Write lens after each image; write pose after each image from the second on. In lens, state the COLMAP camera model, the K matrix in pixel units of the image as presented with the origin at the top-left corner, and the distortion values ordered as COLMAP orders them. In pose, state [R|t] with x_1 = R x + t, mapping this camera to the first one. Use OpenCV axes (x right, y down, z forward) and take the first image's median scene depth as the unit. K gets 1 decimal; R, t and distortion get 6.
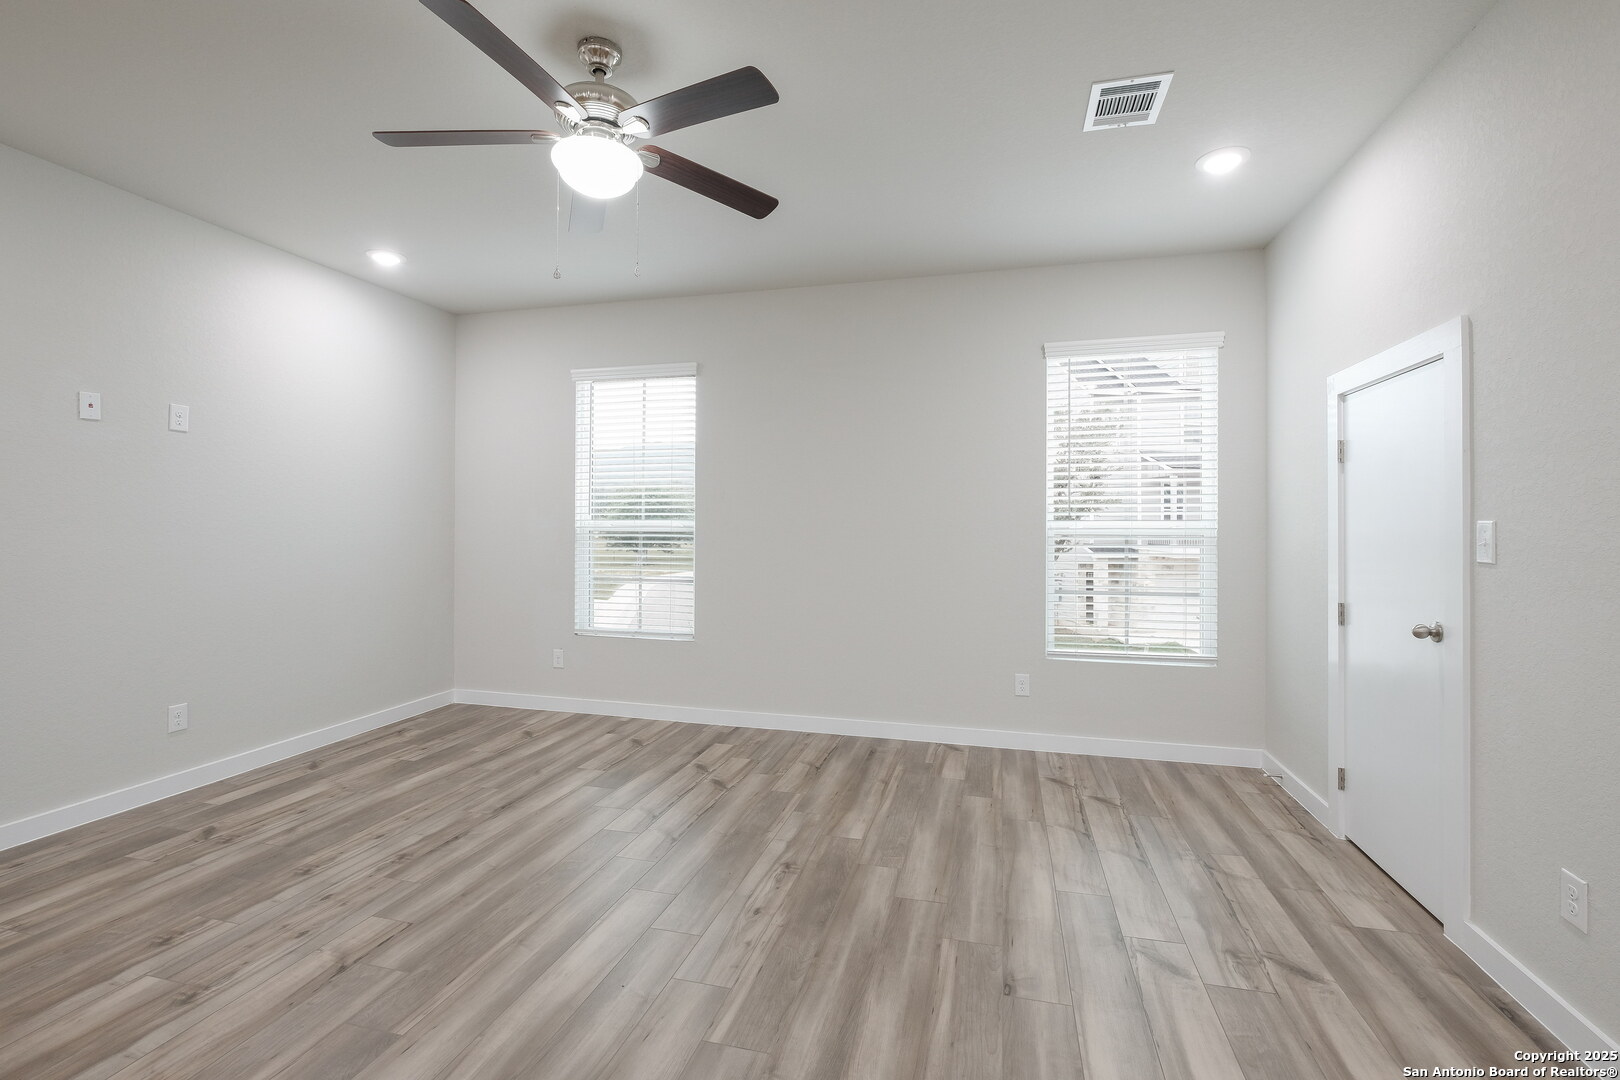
lens RADIAL K [[709.8, 0, 810.6], [0, 709.8, 527.4], [0, 0, 1]] dist [-0.002321, -0.000347]
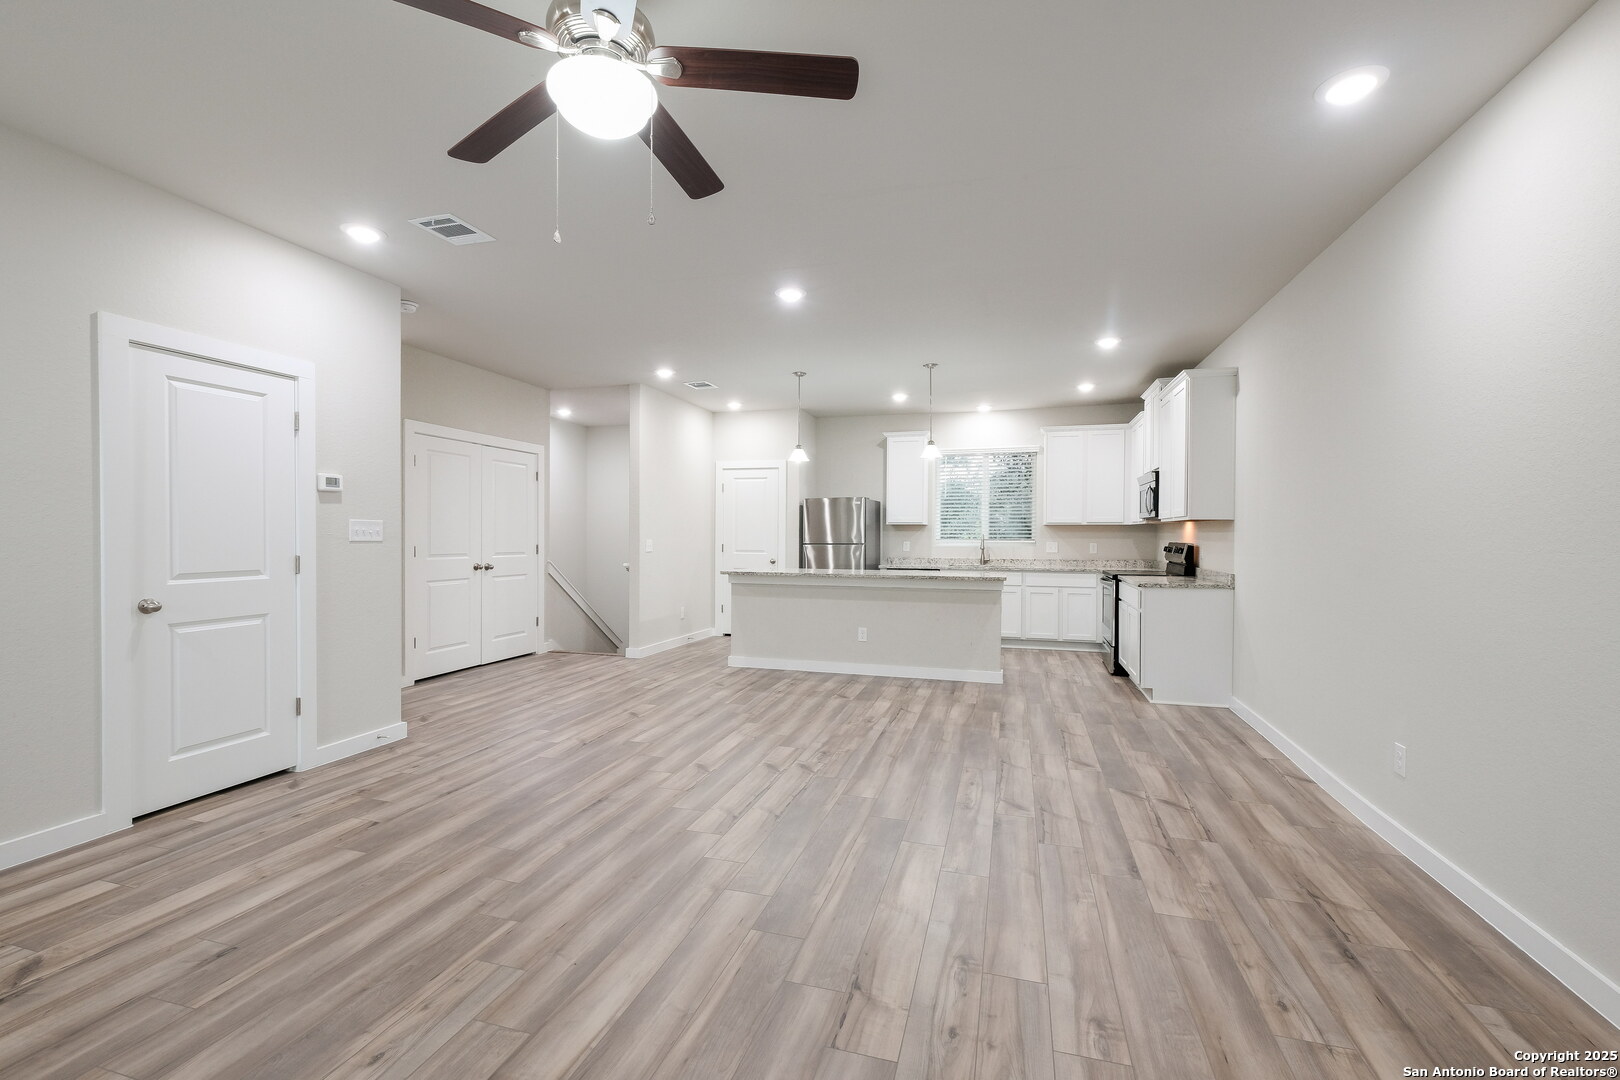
lens RADIAL K [[696.6, 0, 808.9], [0, 696.6, 533.8], [0, 0, 1]] dist [-0.002502, -0.000006]
pose [[-0.999520, -0.010080, 0.029308, -0.439021], [-0.009978, 0.999944, 0.003617, -0.003081], [-0.029343, 0.003323, -0.999564, 1.395106]]
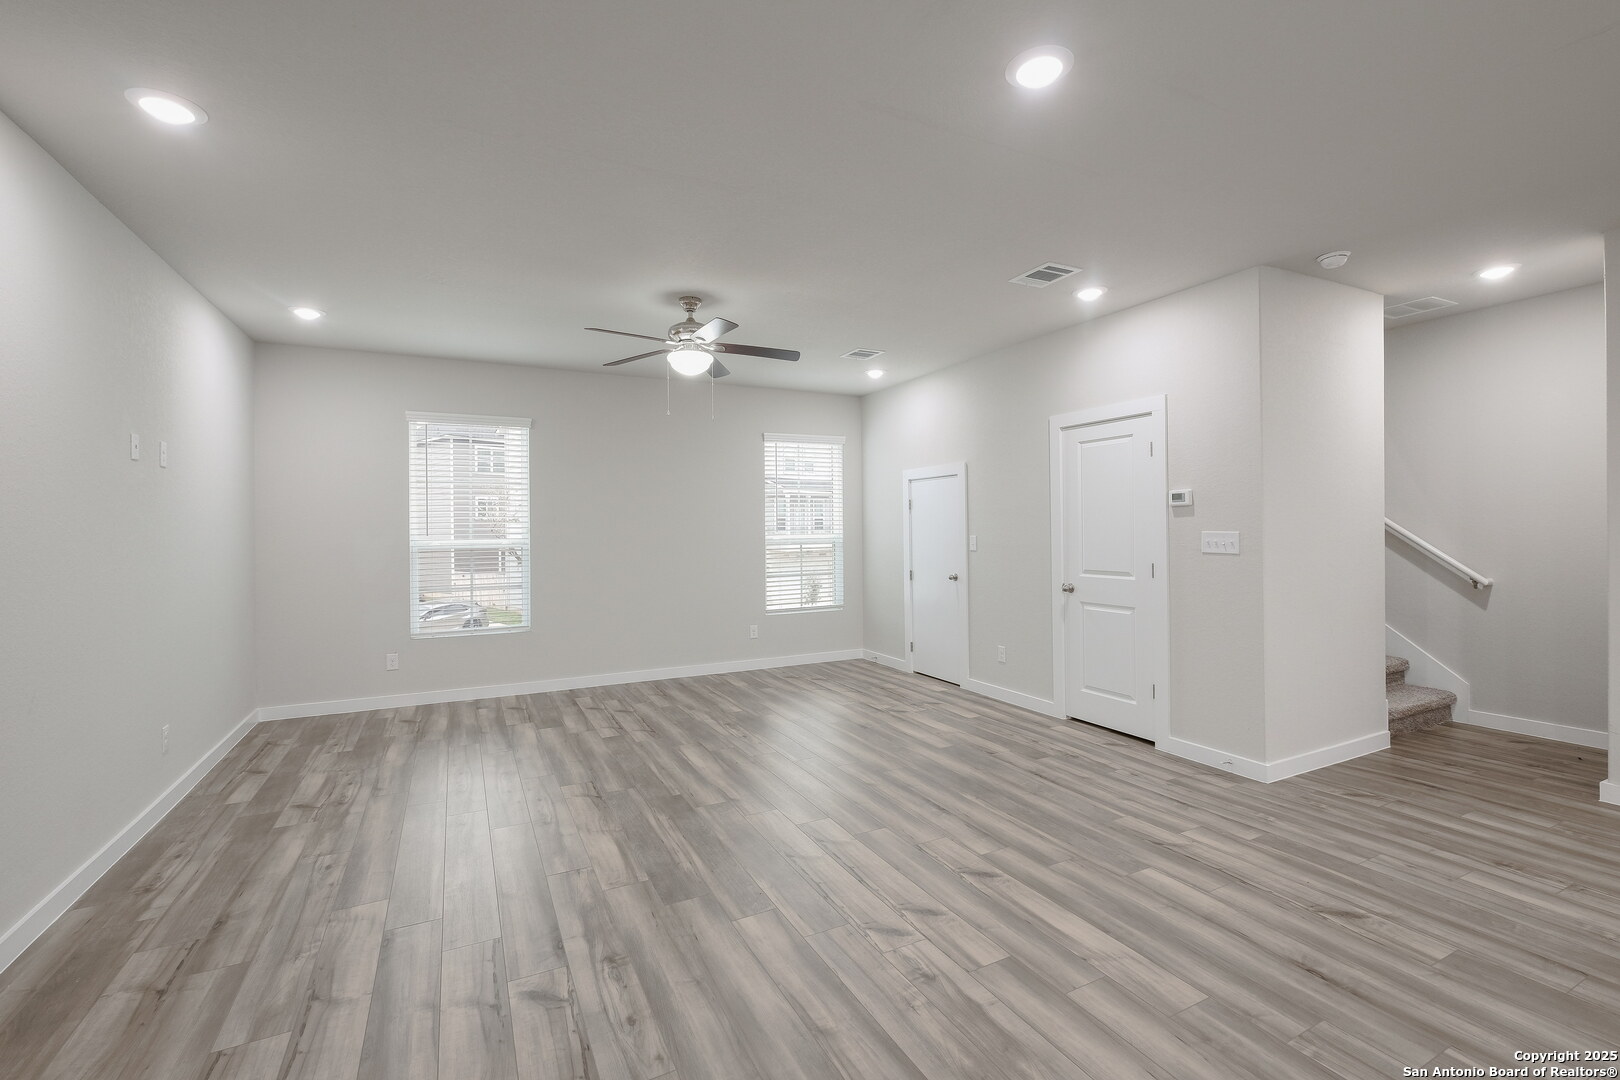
lens RADIAL K [[696.6, 0, 808.9], [0, 696.6, 533.8], [0, 0, 1]] dist [-0.002502, -0.000006]
pose [[0.748137, -0.015815, 0.663356, -1.011488], [0.014296, 0.999868, 0.007715, -0.034586], [-0.663390, 0.003712, 0.748265, -0.480381]]
